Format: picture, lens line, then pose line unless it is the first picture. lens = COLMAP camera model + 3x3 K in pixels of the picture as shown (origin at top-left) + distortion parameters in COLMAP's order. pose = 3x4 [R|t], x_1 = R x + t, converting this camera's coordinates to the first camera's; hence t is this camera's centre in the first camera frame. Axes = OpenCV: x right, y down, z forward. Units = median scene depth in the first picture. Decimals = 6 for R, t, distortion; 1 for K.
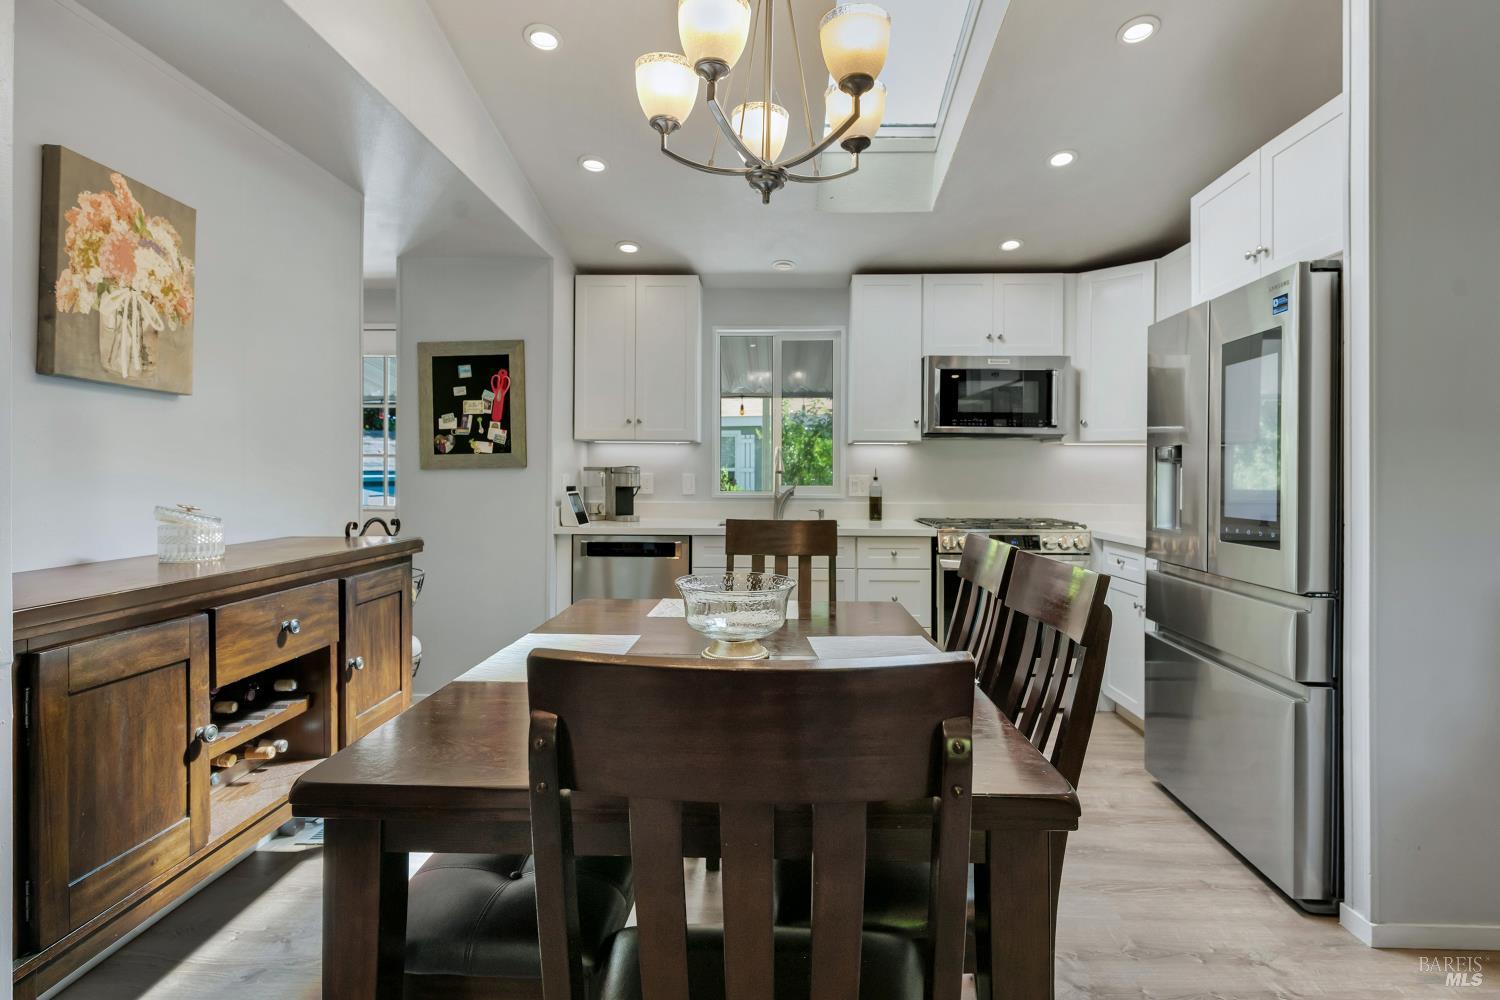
lens RADIAL K [[756.7, 0, 751.3], [0, 756.7, 476.9], [0, 0, 1]] dist [-0.001722, -0.000954]
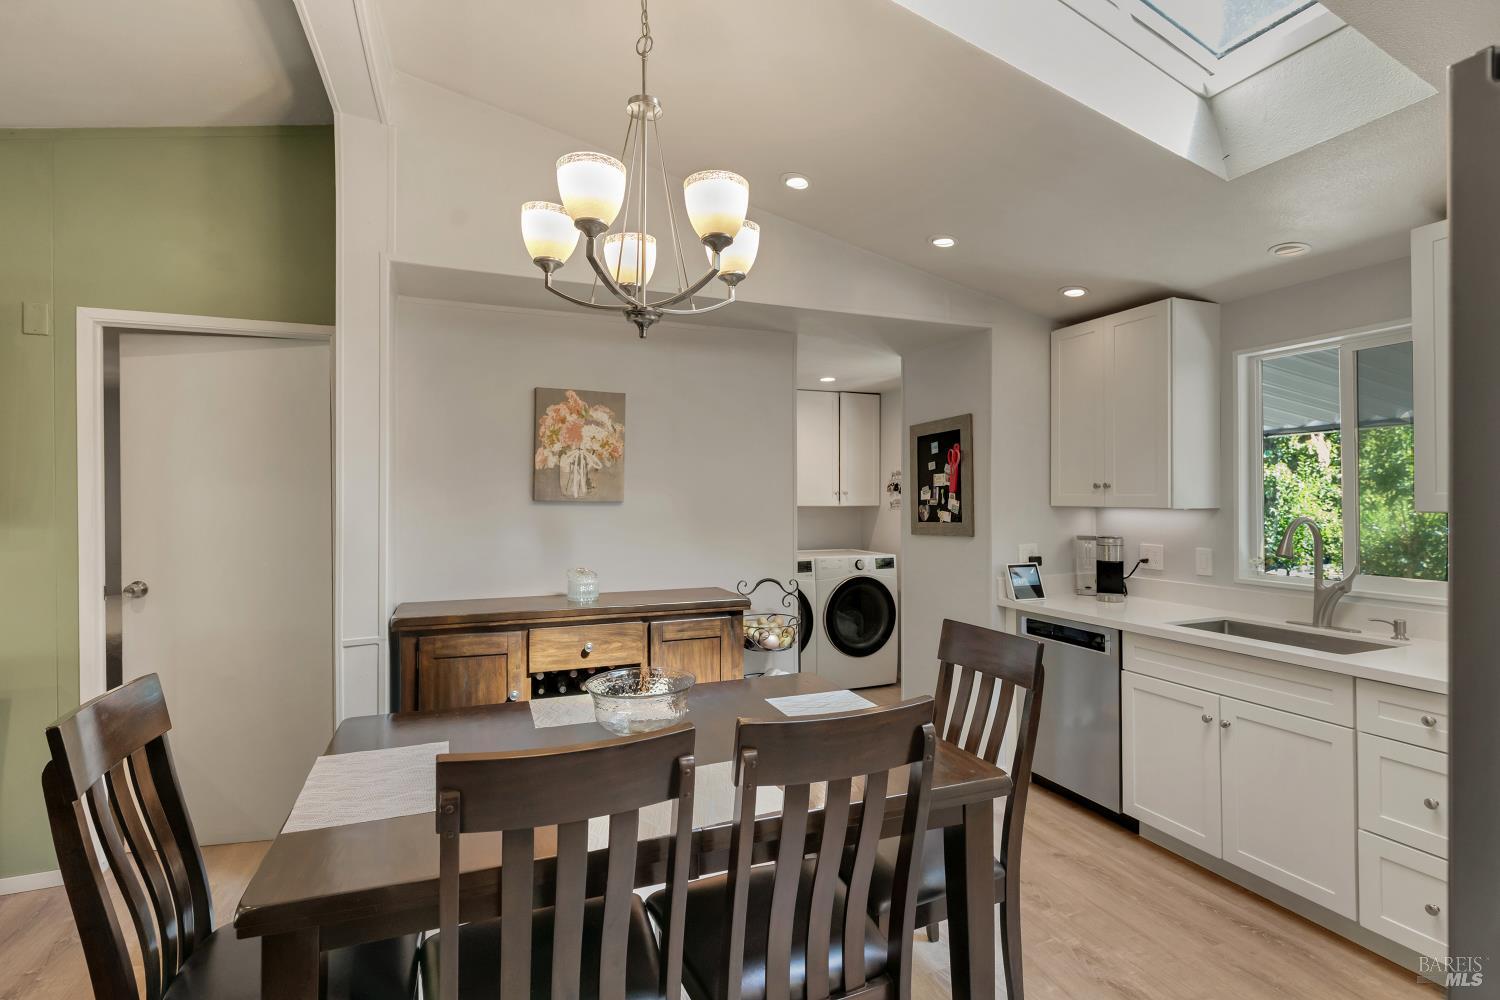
lens RADIAL K [[707.1, 0, 750.0], [0, 707.1, 500.0], [0, 0, 1]] dist [0.002498, -0.000007]
pose [[0.405135, -0.003876, -0.914249, 0.460639], [-0.002504, 0.999983, -0.005350, -0.056787], [0.914254, 0.004456, 0.405118, 0.332620]]
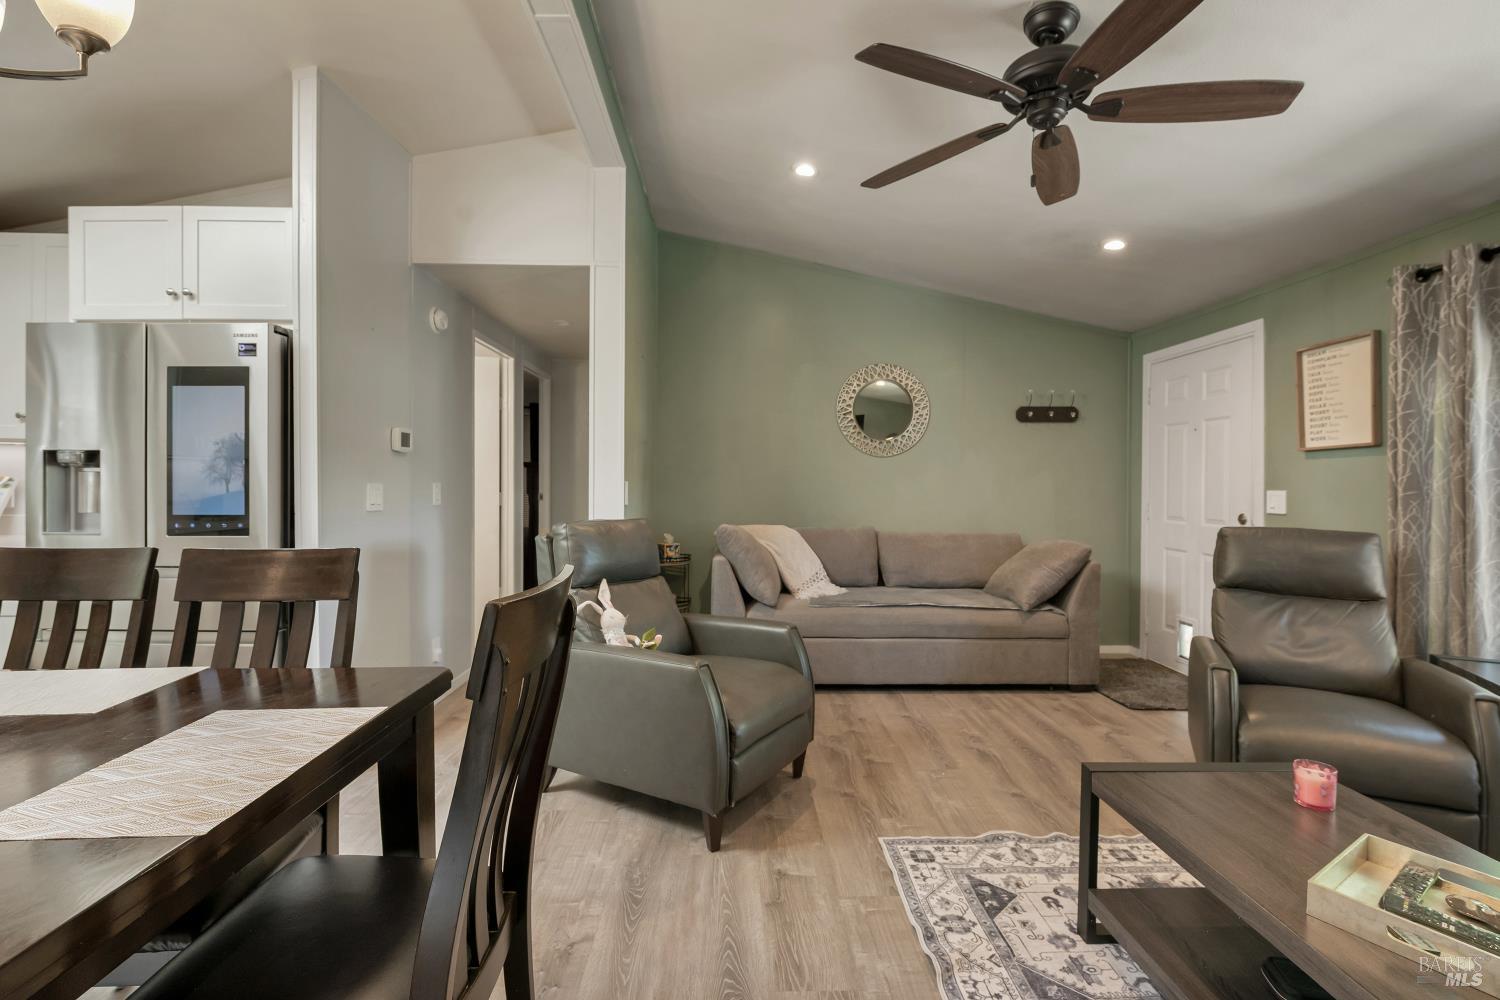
lens RADIAL K [[666.2, 0, 756.8], [0, 666.2, 487.1], [0, 0, 1]] dist [-0.000805, -0.003432]
pose [[-0.072228, -0.009984, 0.997338, -0.290857], [-0.000184, 0.999950, 0.009997, -0.000234], [-0.997388, 0.000538, -0.072226, 0.108852]]
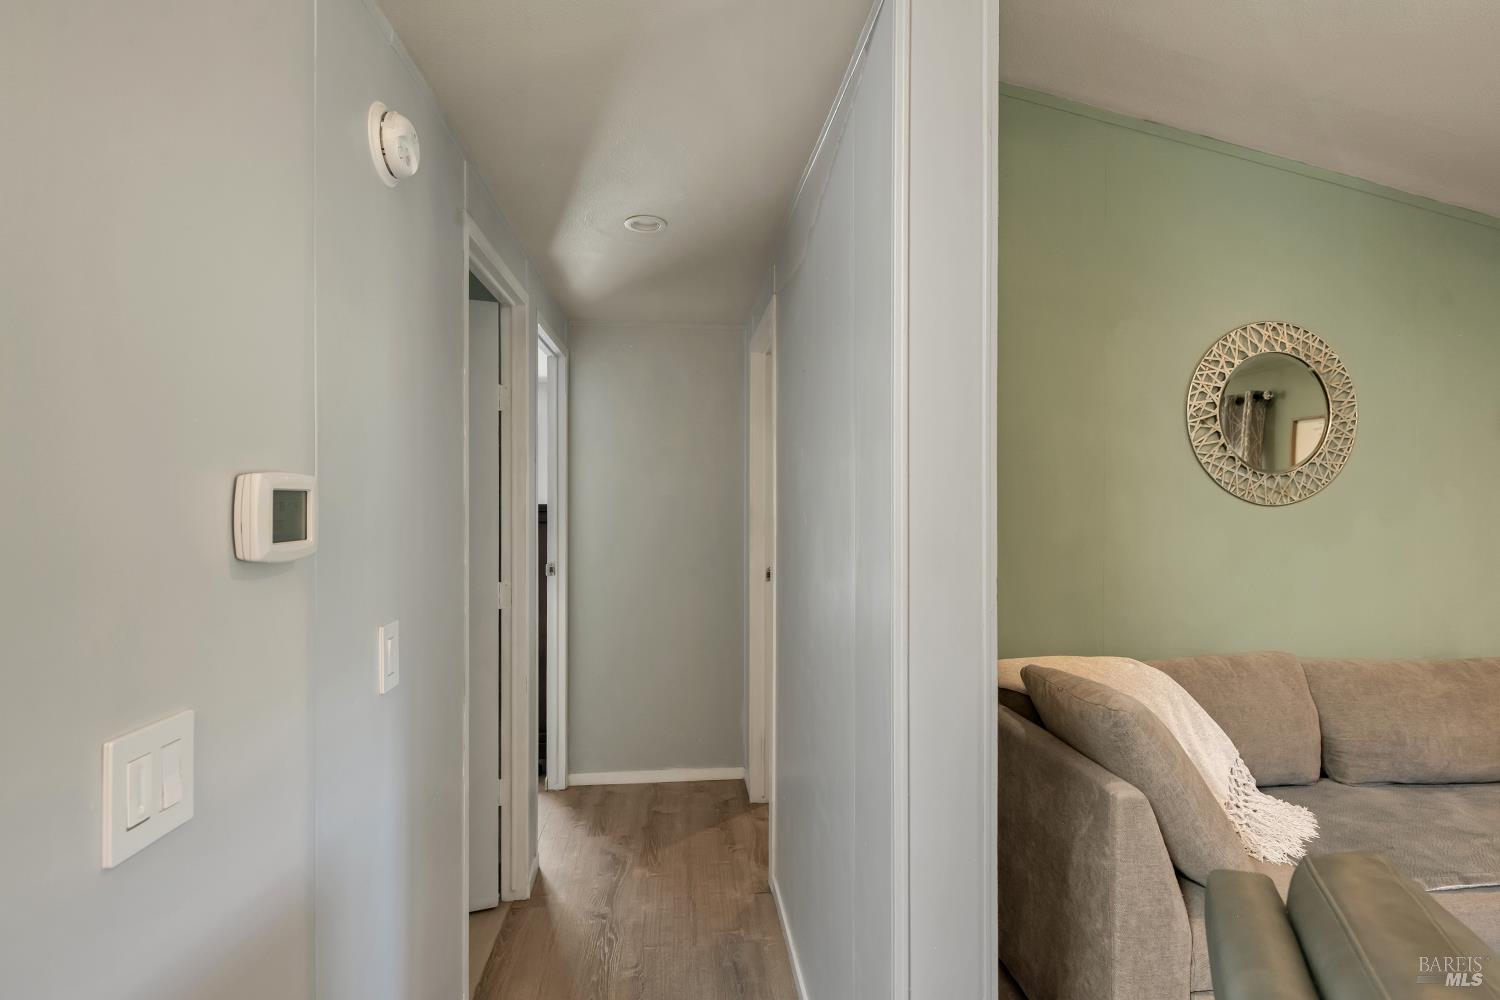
lens RADIAL K [[744.9, 0, 753.9], [0, 744.9, 495.5], [0, 0, 1]] dist [0.001132, 0.000020]
pose [[-0.136217, 0.000153, 0.990679, 0.295513], [0.006292, 0.999980, 0.000711, -0.057079], [-0.990659, 0.006331, -0.136215, 0.363101]]
